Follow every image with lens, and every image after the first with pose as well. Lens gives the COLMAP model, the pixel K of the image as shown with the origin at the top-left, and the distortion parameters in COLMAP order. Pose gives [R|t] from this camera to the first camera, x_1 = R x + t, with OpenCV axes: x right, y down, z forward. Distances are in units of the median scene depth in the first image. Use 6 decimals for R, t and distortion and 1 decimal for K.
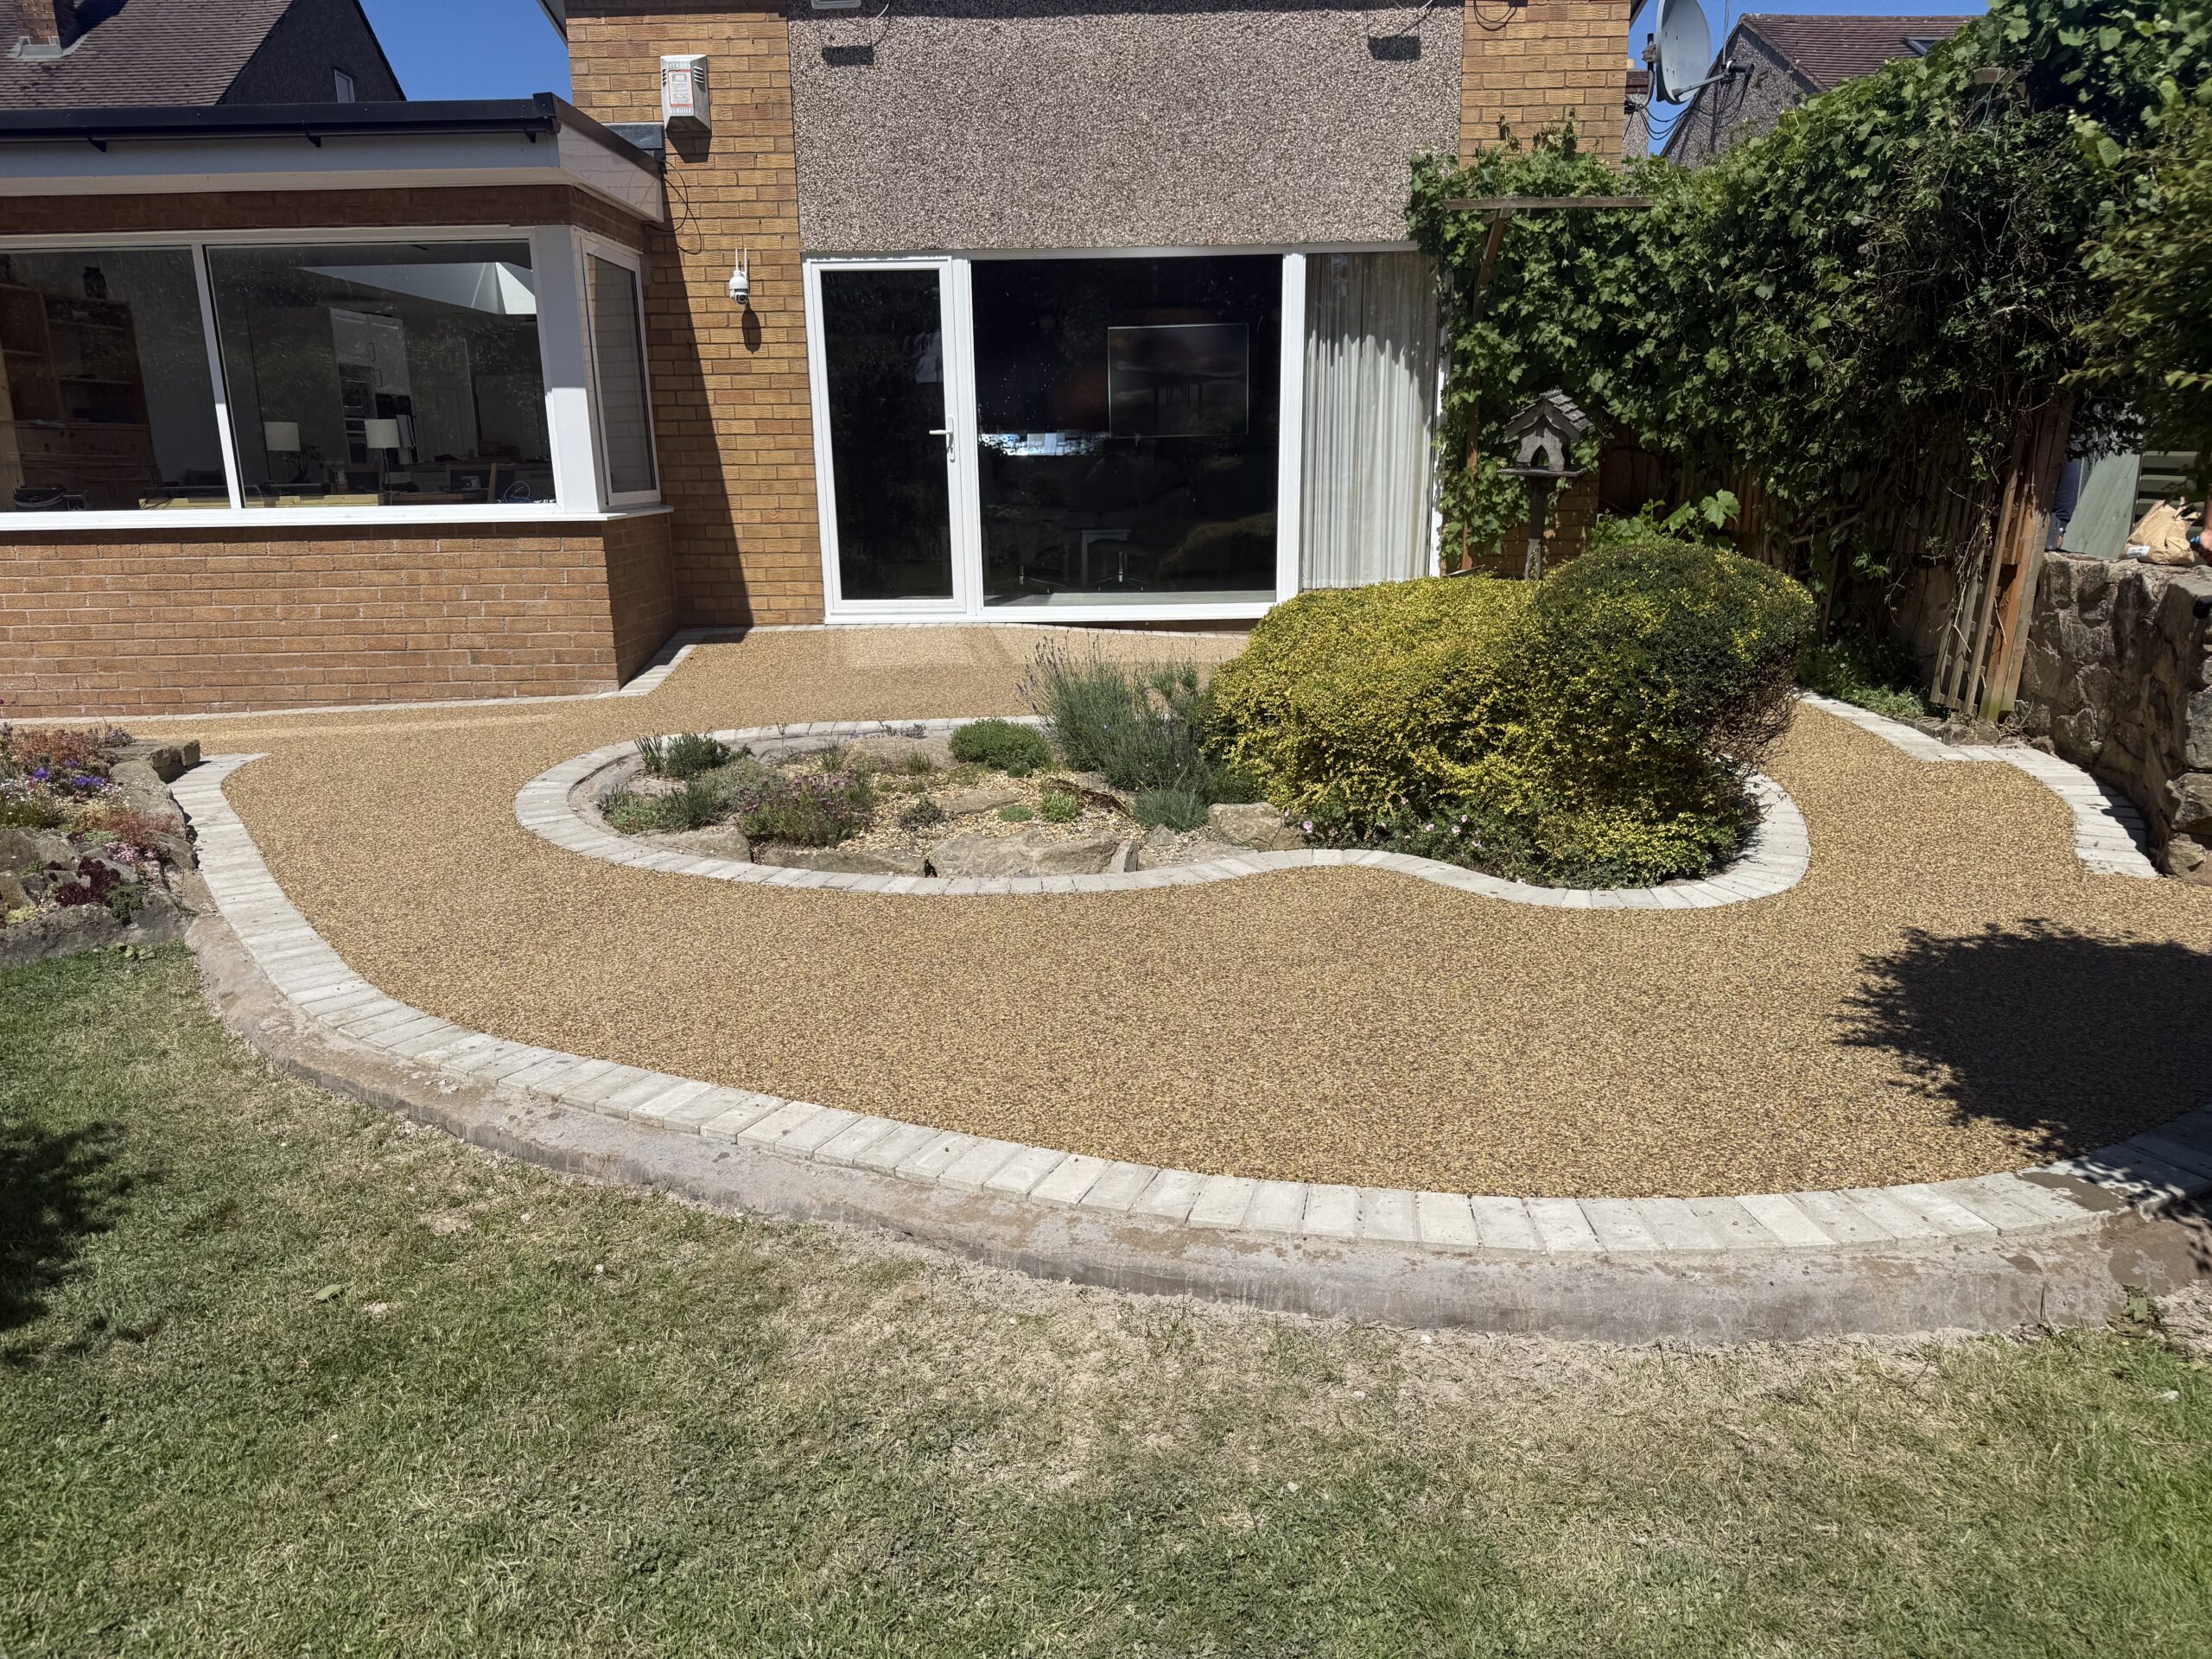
lens RADIAL K [[1552.9, 0, 1098.4], [0, 1552.9, 854.6], [0, 0, 1]] dist [0.032740, -0.030736]
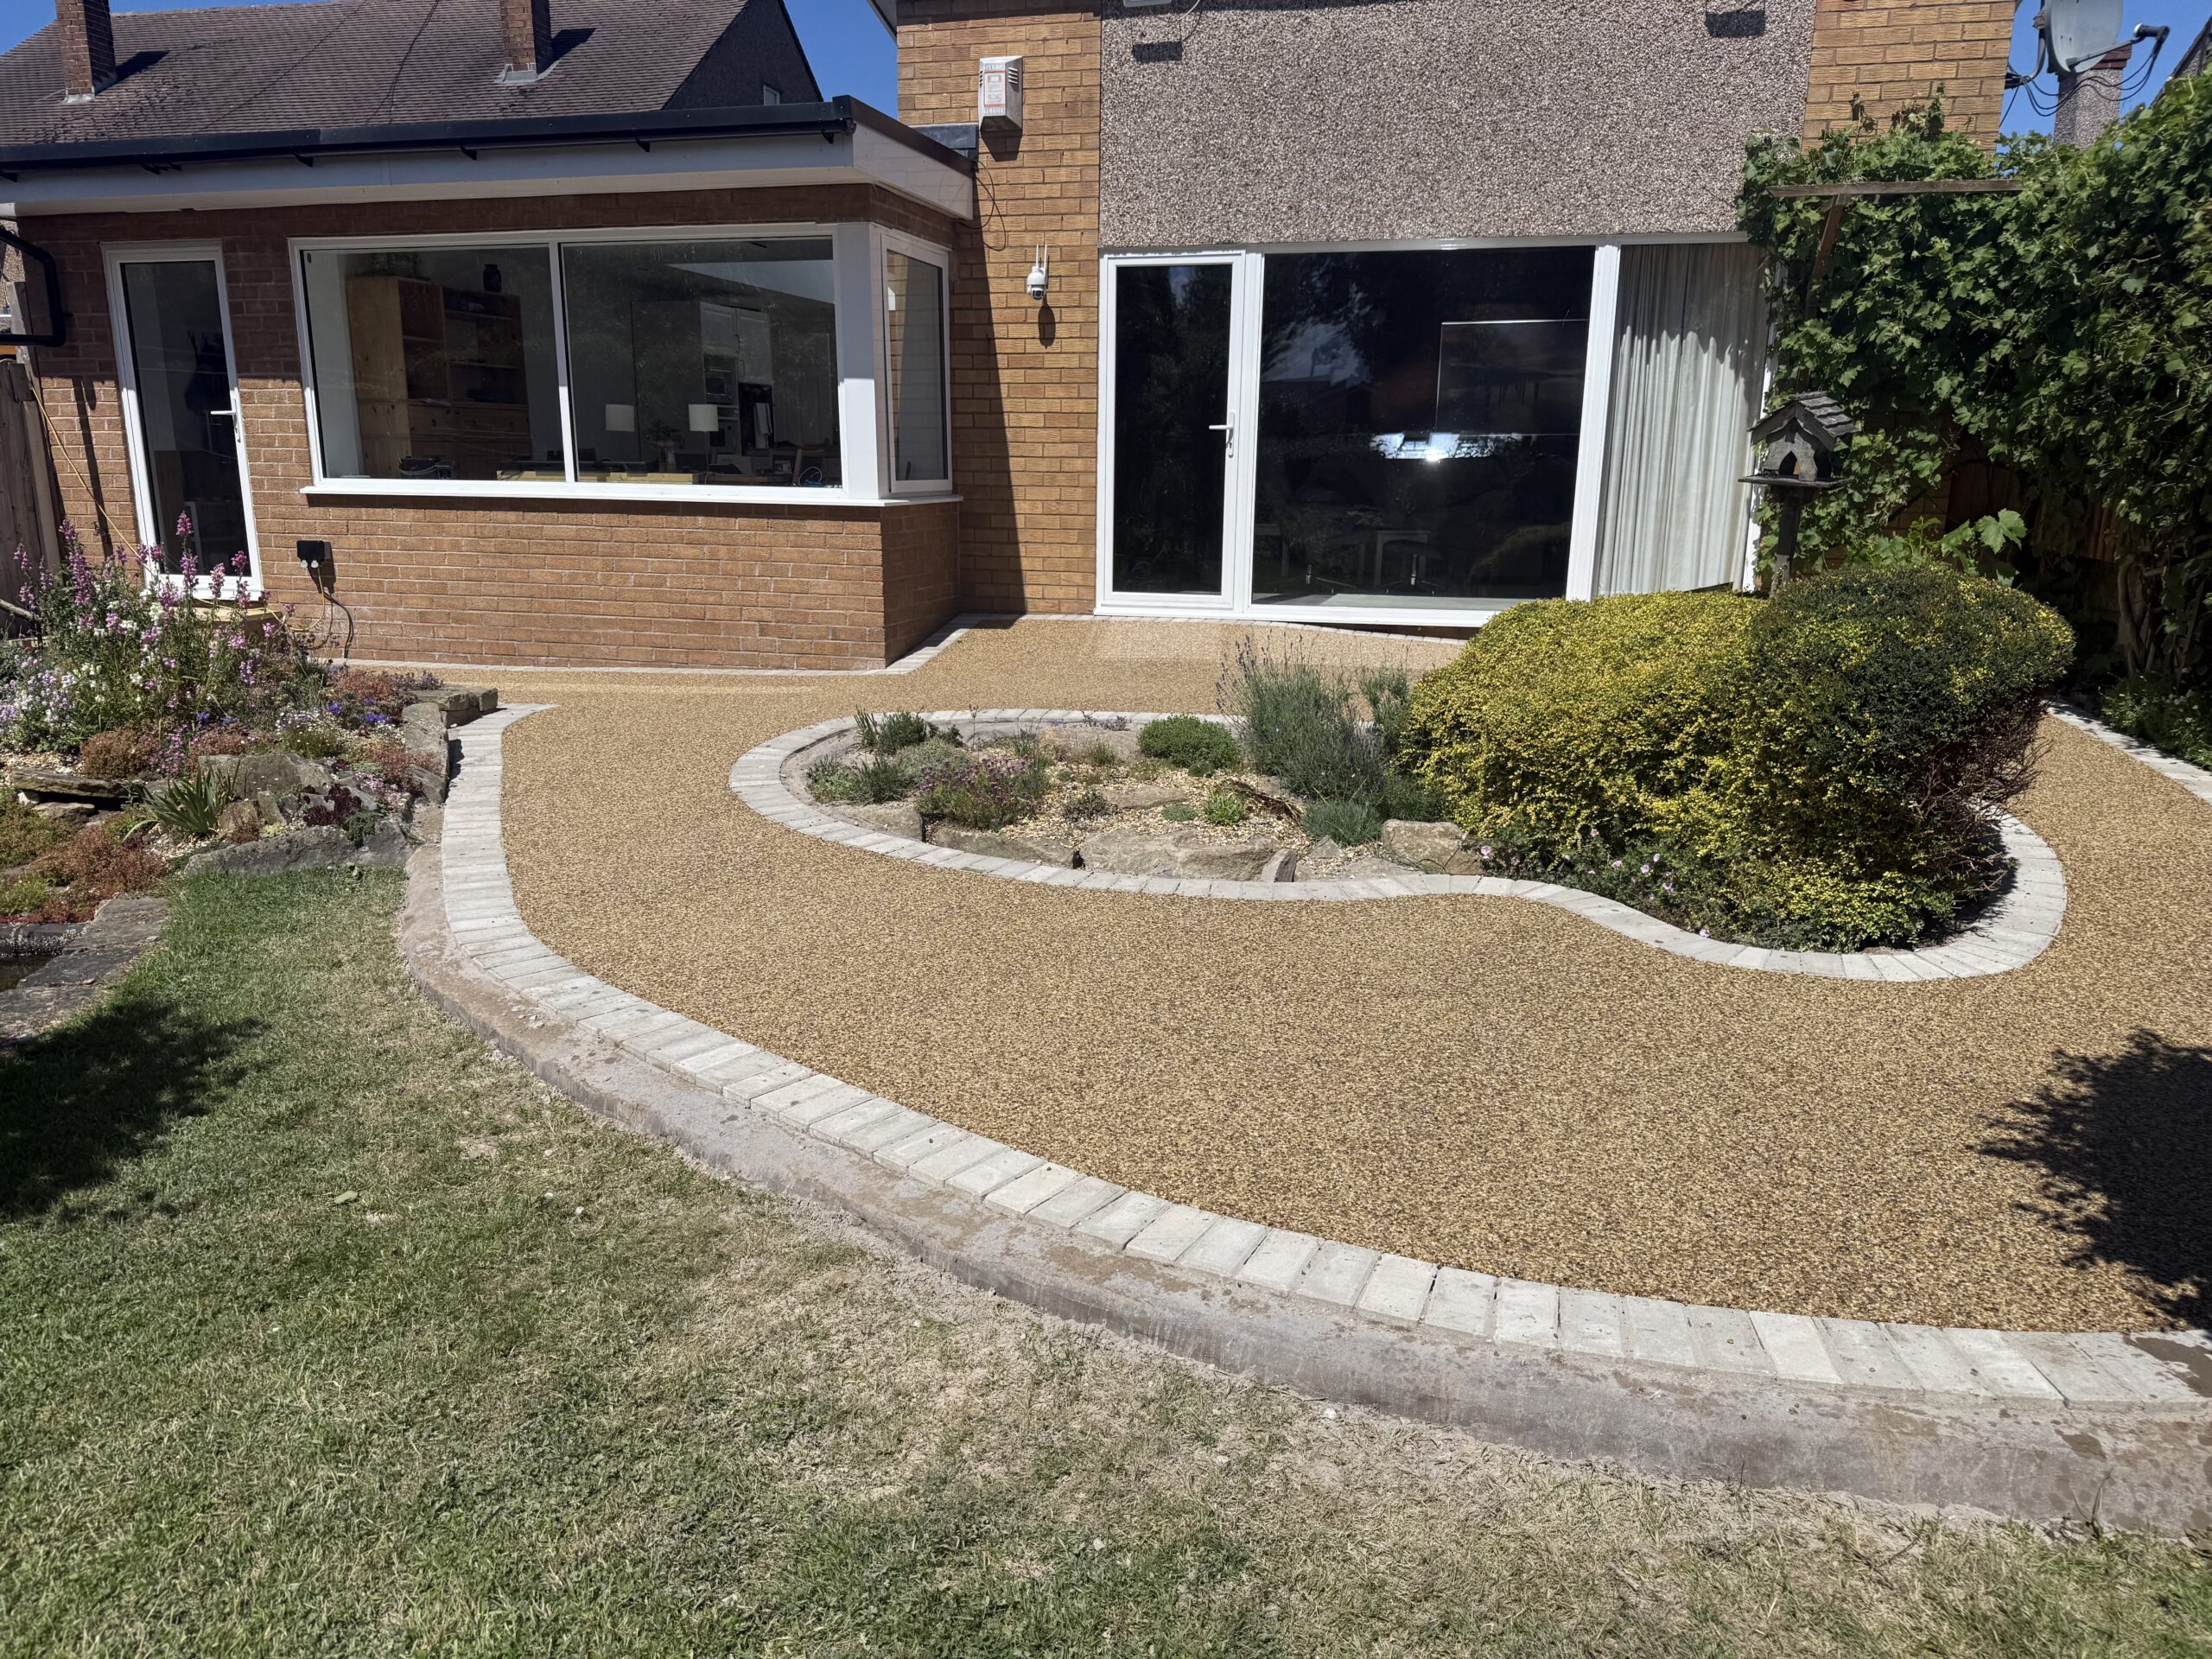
lens RADIAL K [[1556.5, 0, 1099.5], [0, 1556.5, 843.7], [0, 0, 1]] dist [0.011332, -0.005864]
pose [[0.968833, 0.085123, -0.232630, 0.120843], [-0.086744, 0.996225, 0.003269, -0.005577], [0.232030, 0.017012, 0.972560, 0.035471]]
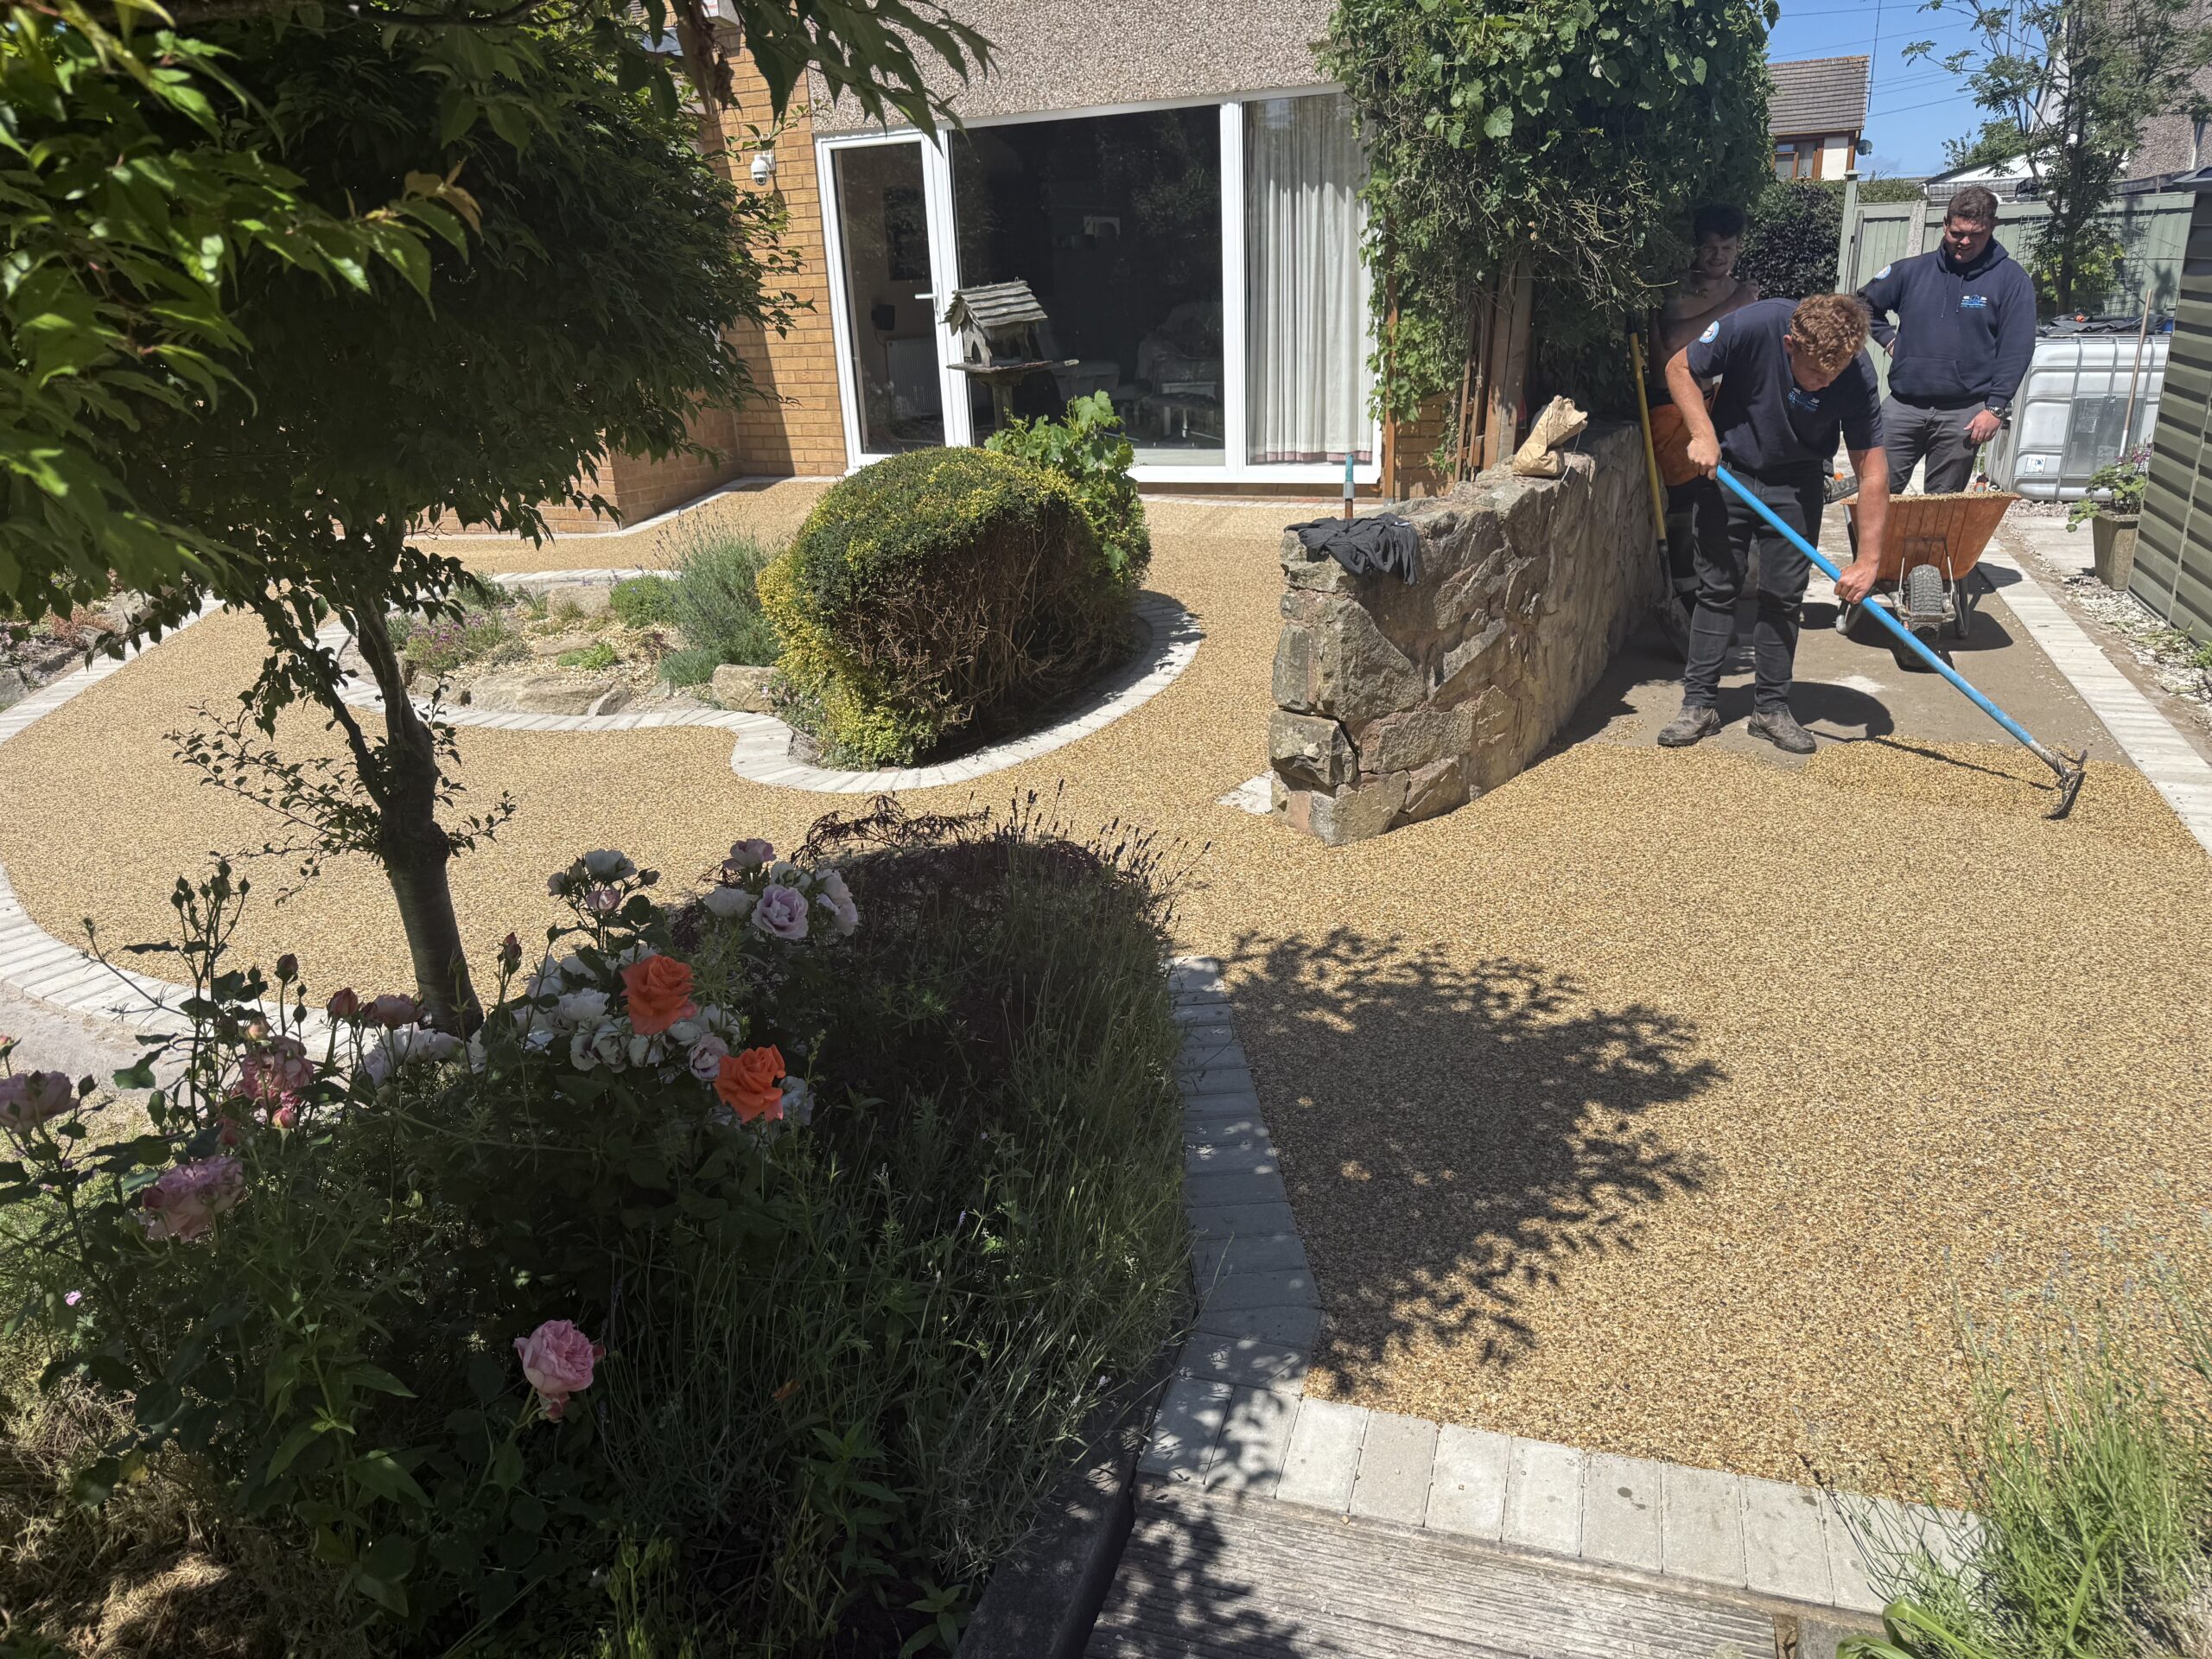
lens RADIAL K [[1546.1, 0, 1112.8], [0, 1546.1, 830.9], [0, 0, 1]] dist [0.085369, -0.123334]
pose [[0.906167, 0.118309, -0.406034, 0.790383], [-0.077722, 0.990309, 0.115096, -0.062952], [0.415717, -0.072739, 0.906581, 0.071474]]
